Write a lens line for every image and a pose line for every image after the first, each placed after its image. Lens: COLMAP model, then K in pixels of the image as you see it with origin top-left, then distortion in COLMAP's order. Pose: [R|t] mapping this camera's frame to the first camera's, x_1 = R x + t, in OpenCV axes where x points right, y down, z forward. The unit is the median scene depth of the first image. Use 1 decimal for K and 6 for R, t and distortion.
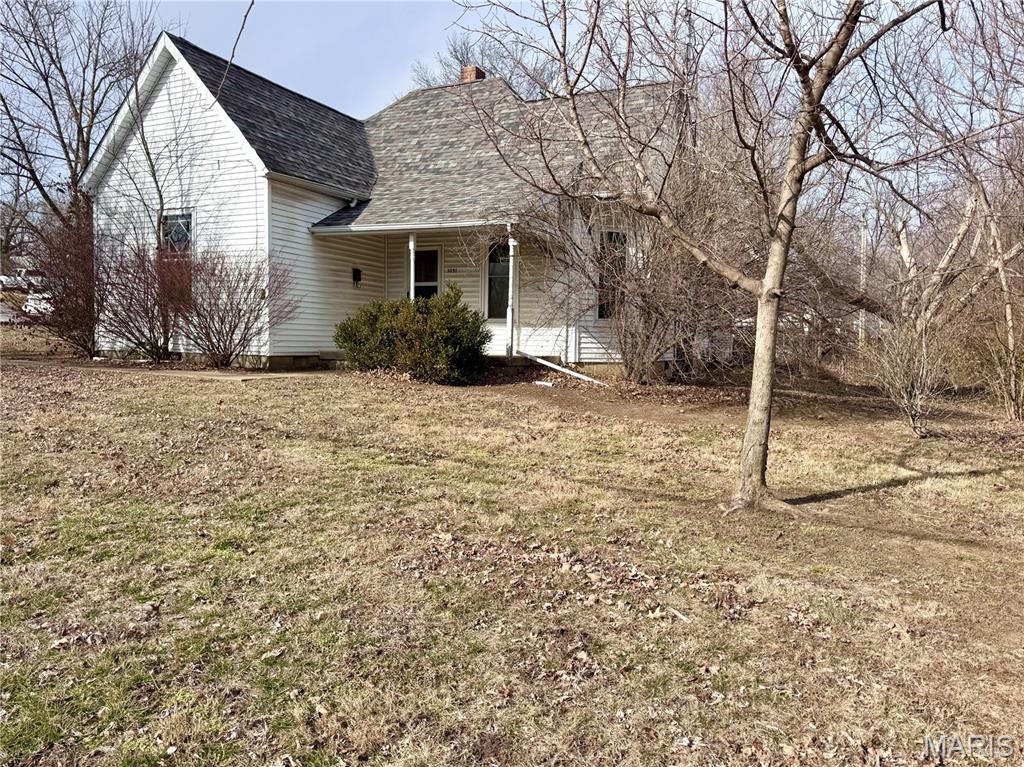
lens RADIAL K [[768.0, 0, 512.0], [0, 768.0, 383.5], [0, 0, 1]] dist [0.123581, -0.184591]
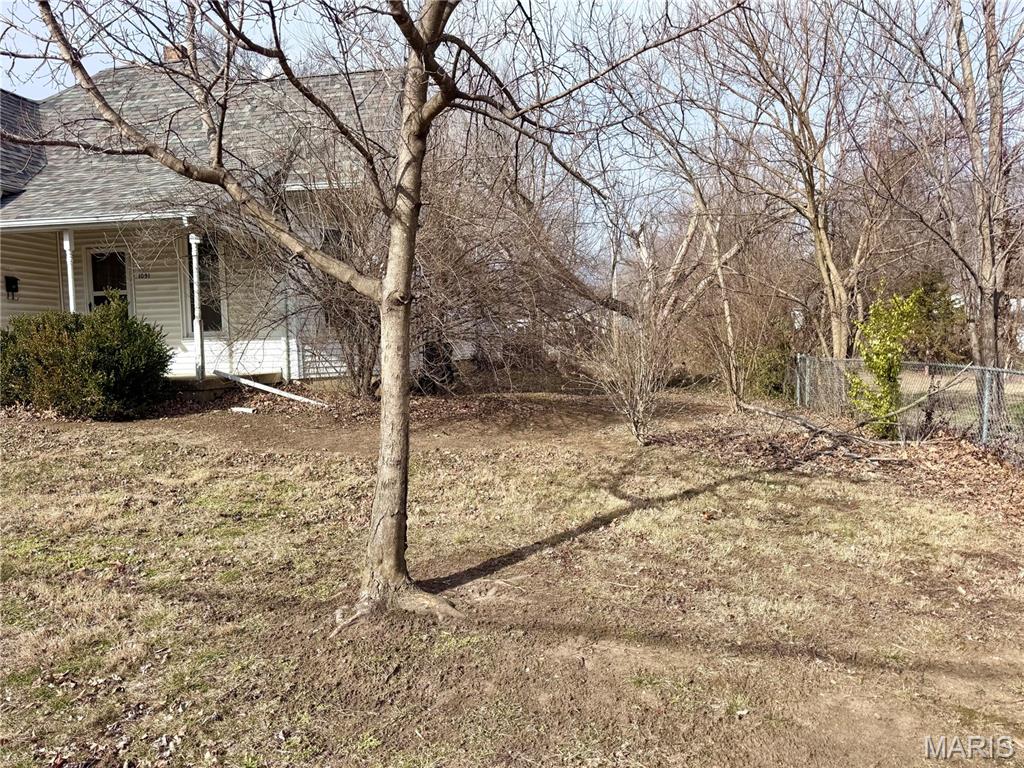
lens RADIAL K [[723.5, 0, 512.0], [0, 723.5, 384.0], [0, 0, 1]] dist [0.097824, -0.105620]
pose [[0.965402, -0.057989, 0.254238, 0.118304], [0.057543, 0.998301, 0.009199, -0.017485], [-0.254339, 0.005749, 0.967098, 0.152842]]
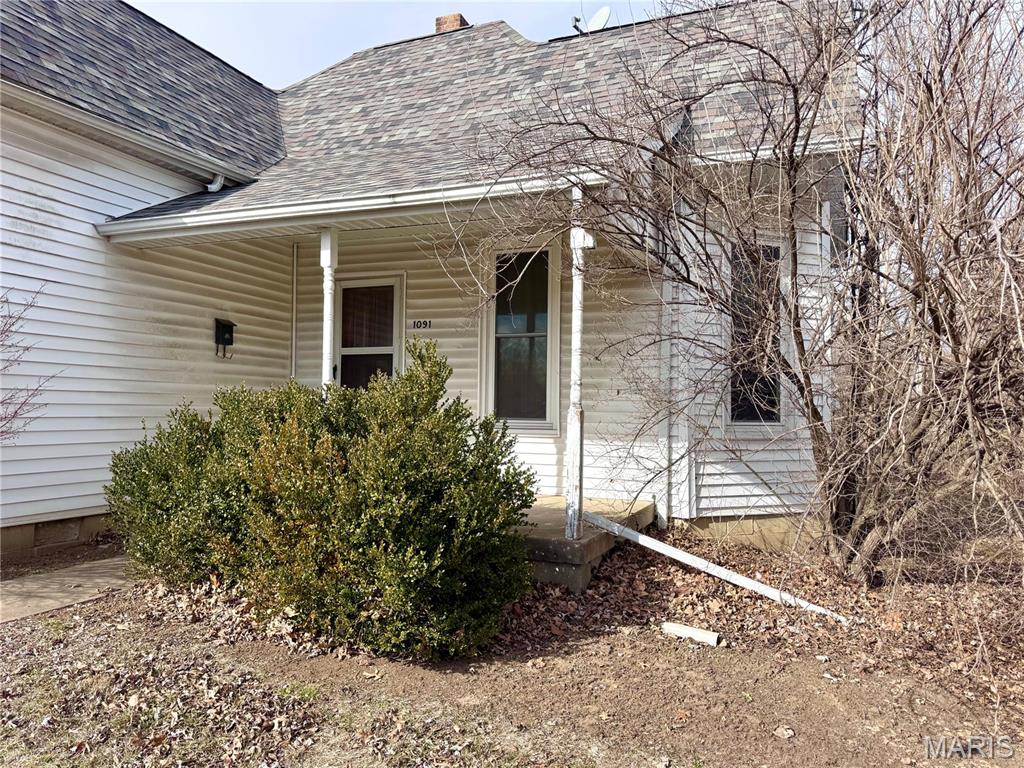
lens RADIAL K [[723.5, 0, 512.0], [0, 723.5, 384.0], [0, 0, 1]] dist [0.097824, -0.105620]
pose [[0.998818, -0.002672, 0.048542, -0.050944], [0.006991, 0.996005, -0.089019, -0.078854], [-0.048111, 0.089253, 0.994846, 0.641907]]
